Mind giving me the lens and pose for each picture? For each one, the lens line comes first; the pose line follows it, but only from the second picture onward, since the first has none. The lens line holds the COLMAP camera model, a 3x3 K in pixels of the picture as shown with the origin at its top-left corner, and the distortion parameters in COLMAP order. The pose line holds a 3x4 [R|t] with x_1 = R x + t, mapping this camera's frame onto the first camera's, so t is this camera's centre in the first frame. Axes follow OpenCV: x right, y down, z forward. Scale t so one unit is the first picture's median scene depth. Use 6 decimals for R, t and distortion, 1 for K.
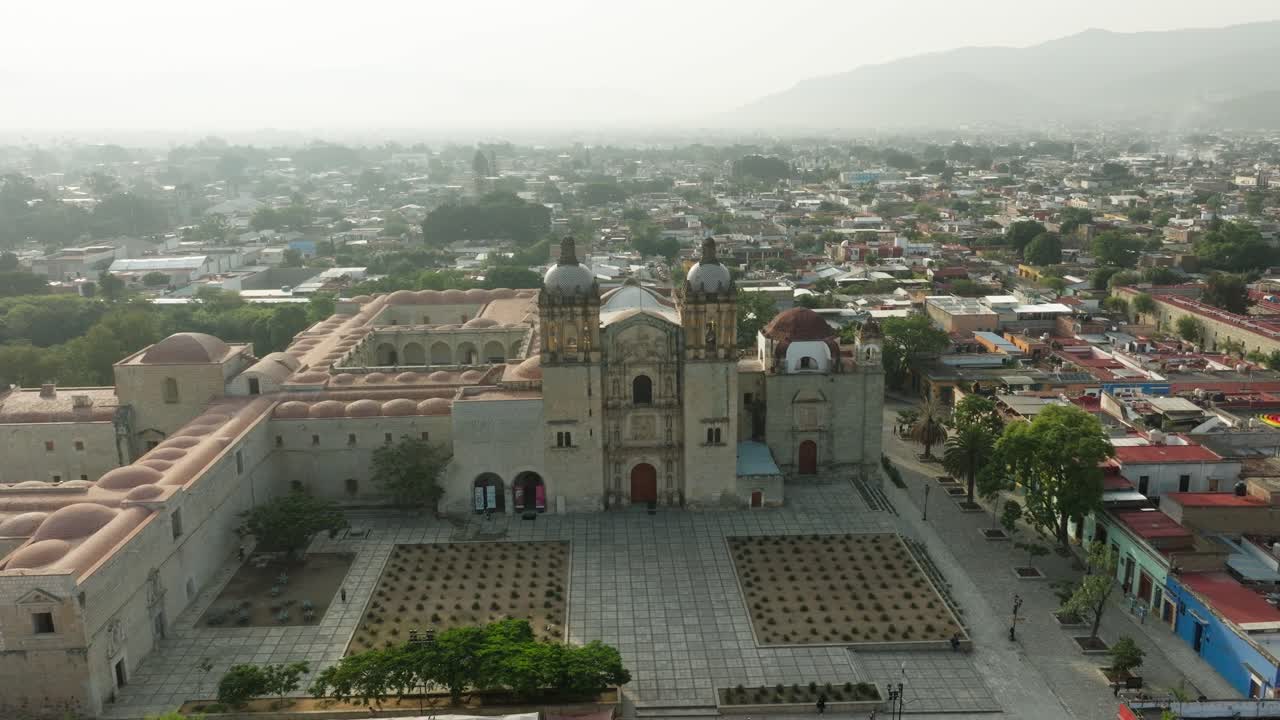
lens RADIAL K [[1035.6, 0, 639.3], [0, 1035.6, 358.9], [0, 0, 1]] dist [0.006546, 0.001036]
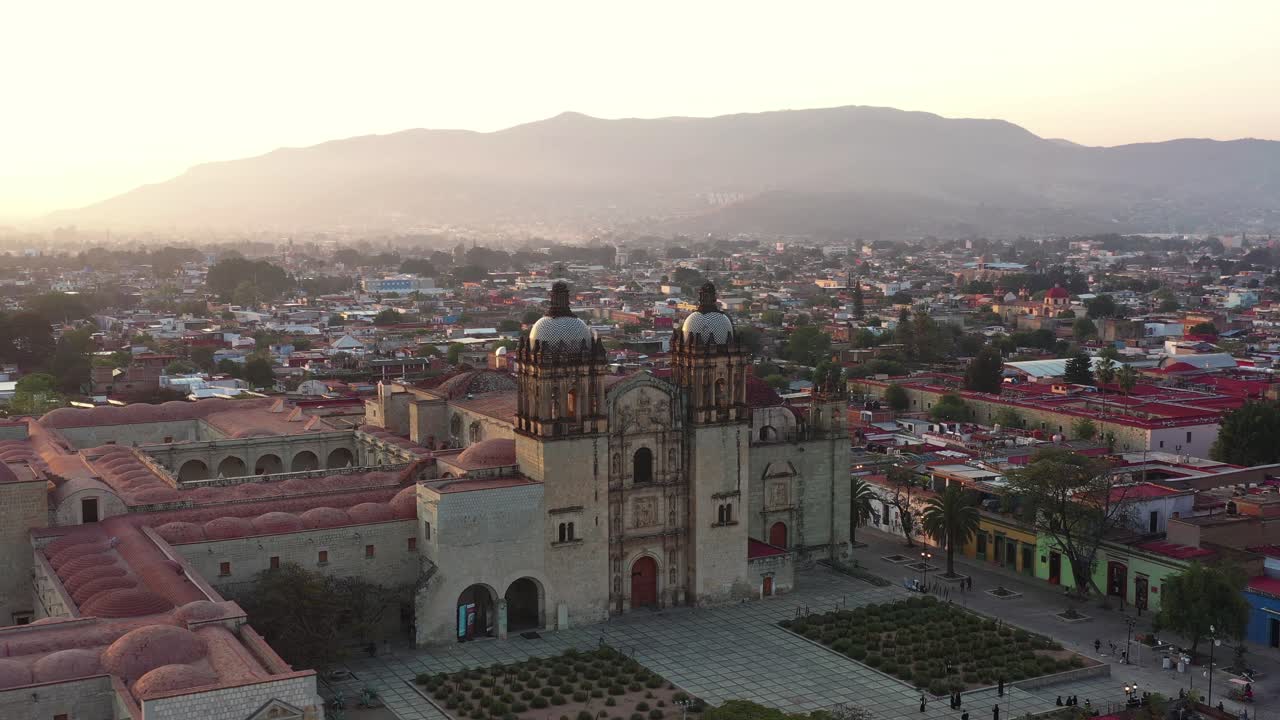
lens RADIAL K [[1473.8, 0, 640.2], [0, 1473.8, 360.6], [0, 0, 1]] dist [-0.014742, 0.000000]
pose [[0.896427, -0.034295, 0.441862, -0.519534], [0.093603, 0.989162, -0.113124, 0.080080], [-0.433194, 0.142767, 0.889922, -0.063668]]
